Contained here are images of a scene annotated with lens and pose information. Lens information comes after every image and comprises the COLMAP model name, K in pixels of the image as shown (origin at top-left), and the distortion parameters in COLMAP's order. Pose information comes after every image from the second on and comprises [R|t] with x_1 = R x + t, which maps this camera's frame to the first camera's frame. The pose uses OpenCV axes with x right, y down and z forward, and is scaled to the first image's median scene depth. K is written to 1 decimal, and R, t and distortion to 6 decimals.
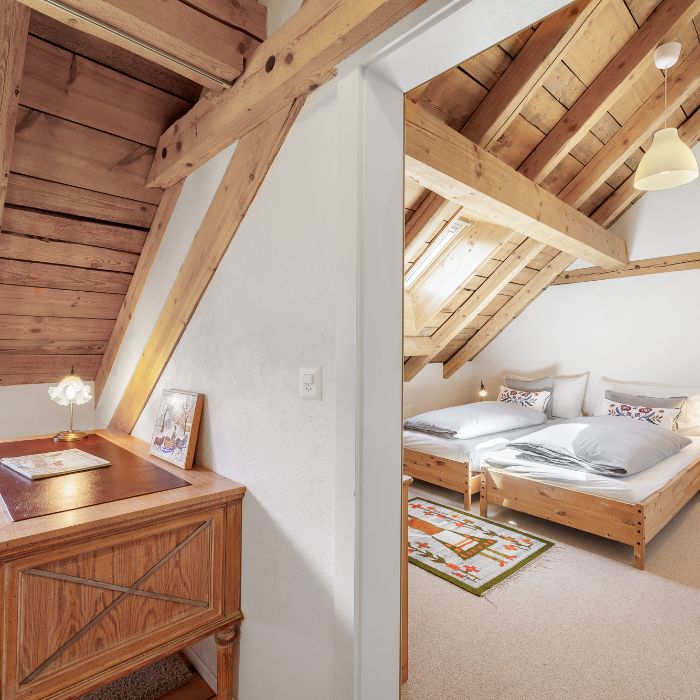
lens RADIAL K [[435.6, 0, 350.0], [0, 435.6, 350.0], [0, 0, 1]] dist [0.000036, 0.000483]
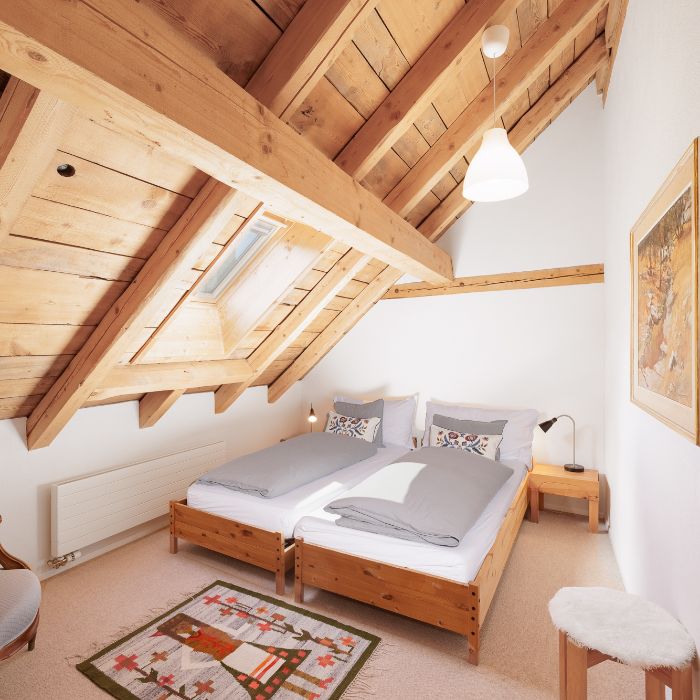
lens RADIAL K [[435.6, 0, 350.0], [0, 435.6, 350.0], [0, 0, 1]] dist [0.000036, 0.000483]
pose [[0.941929, -0.011706, 0.335607, 0.136130], [0.011472, 0.999931, 0.002680, -0.068895], [-0.335616, 0.001326, 0.941998, 0.235271]]
